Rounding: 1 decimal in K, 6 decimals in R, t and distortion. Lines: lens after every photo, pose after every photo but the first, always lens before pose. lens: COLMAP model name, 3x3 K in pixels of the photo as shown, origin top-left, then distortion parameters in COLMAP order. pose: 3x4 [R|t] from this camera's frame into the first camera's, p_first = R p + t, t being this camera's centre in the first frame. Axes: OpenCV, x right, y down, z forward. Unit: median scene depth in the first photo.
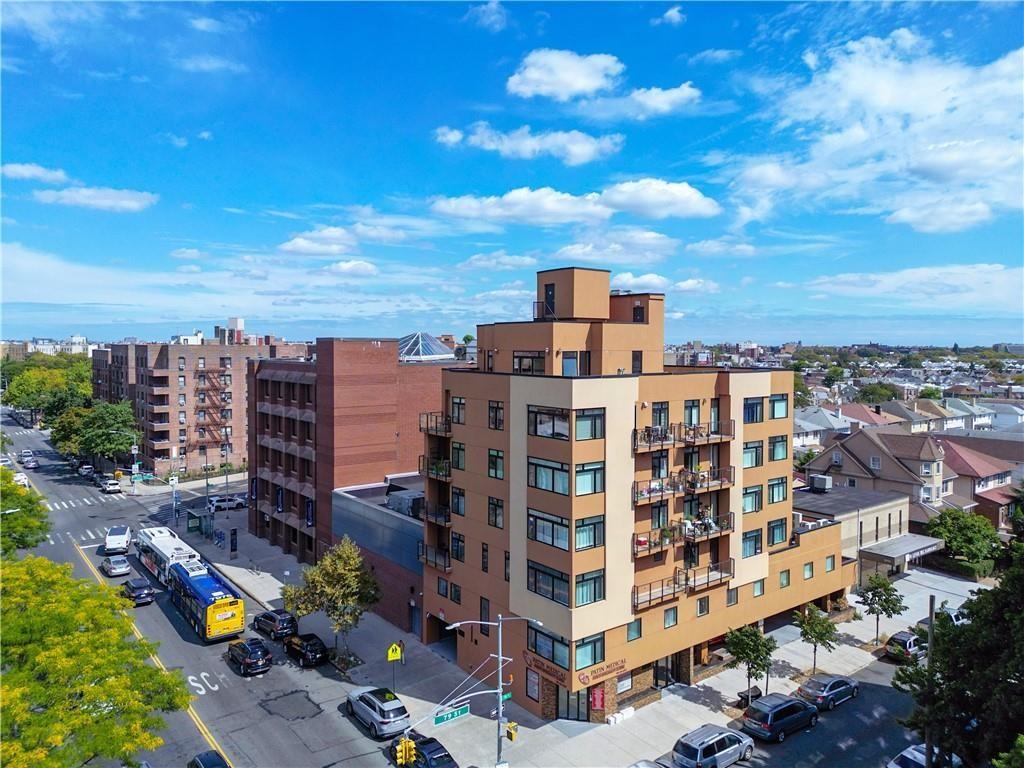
lens RADIAL K [[727.3, 0, 495.2], [0, 727.3, 385.5], [0, 0, 1]] dist [0.056542, -0.066645]
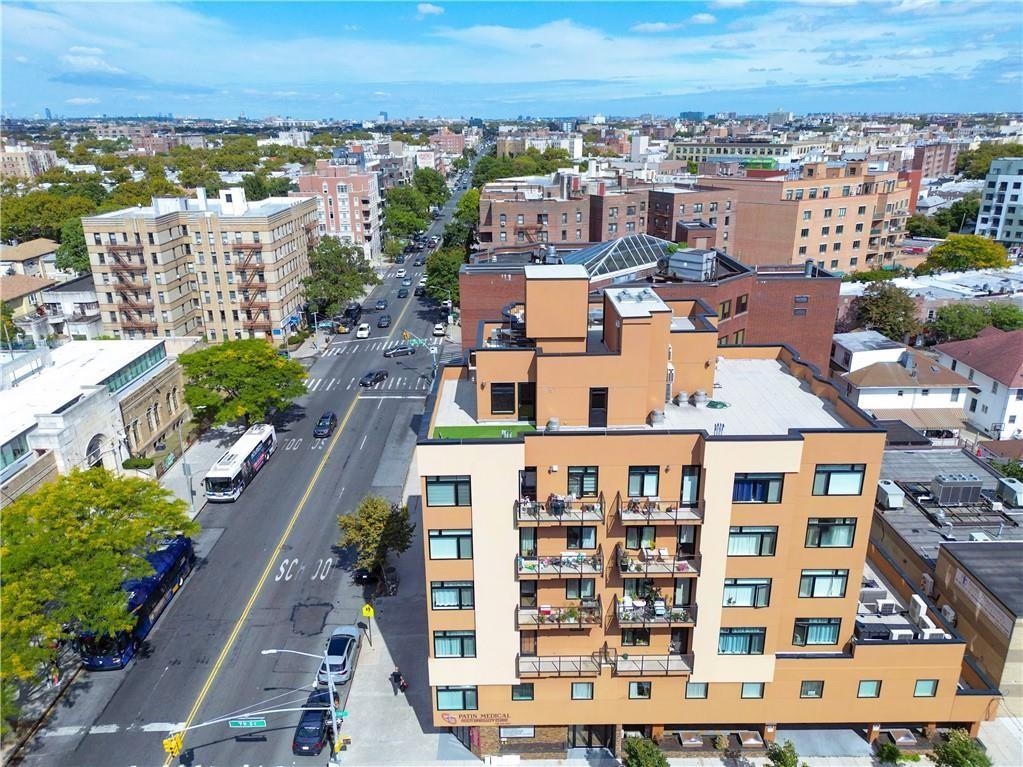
lens RADIAL K [[726.6, 0, 494.7], [0, 726.6, 385.0], [0, 0, 1]] dist [0.056542, -0.066645]
pose [[0.794278, 0.190976, -0.576758, 0.579525], [-0.016114, 0.955600, 0.294226, -0.292447], [0.607340, -0.224404, 0.762090, 0.326000]]
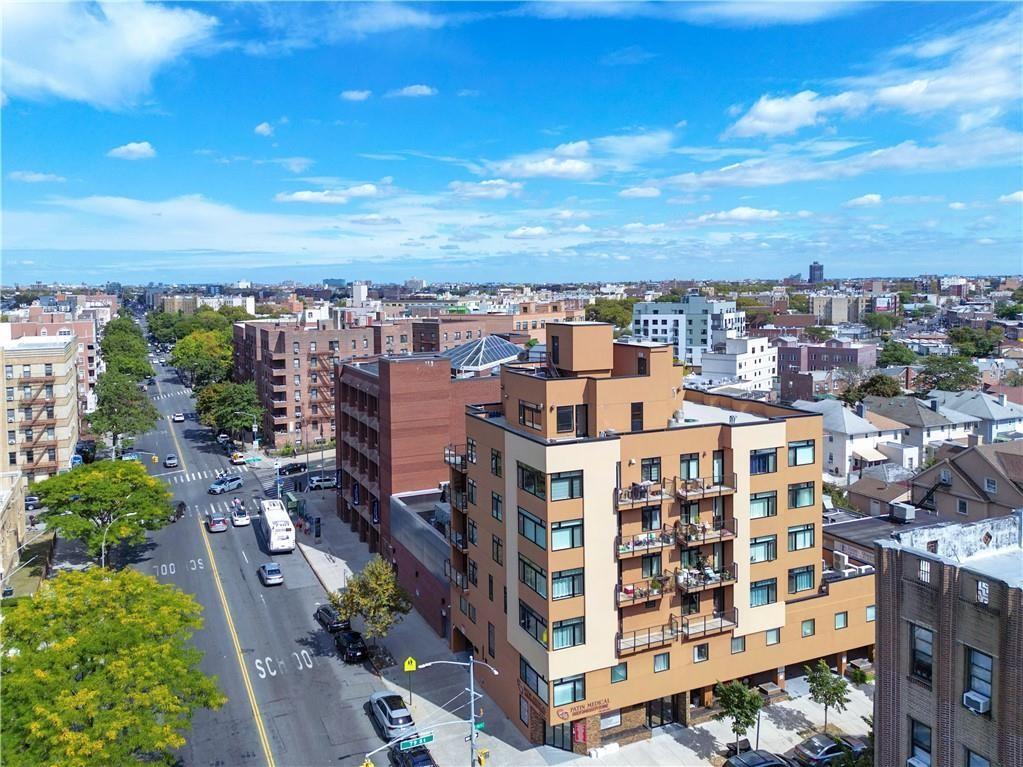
lens RADIAL K [[754.9, 0, 433.7], [0, 754.9, 346.0], [0, 0, 1]] dist [0.048950, -0.042107]
pose [[0.963324, 0.004294, -0.268308, 0.209321], [0.002939, 0.999643, 0.026551, -0.161832], [0.268326, -0.026366, 0.962967, -0.124362]]
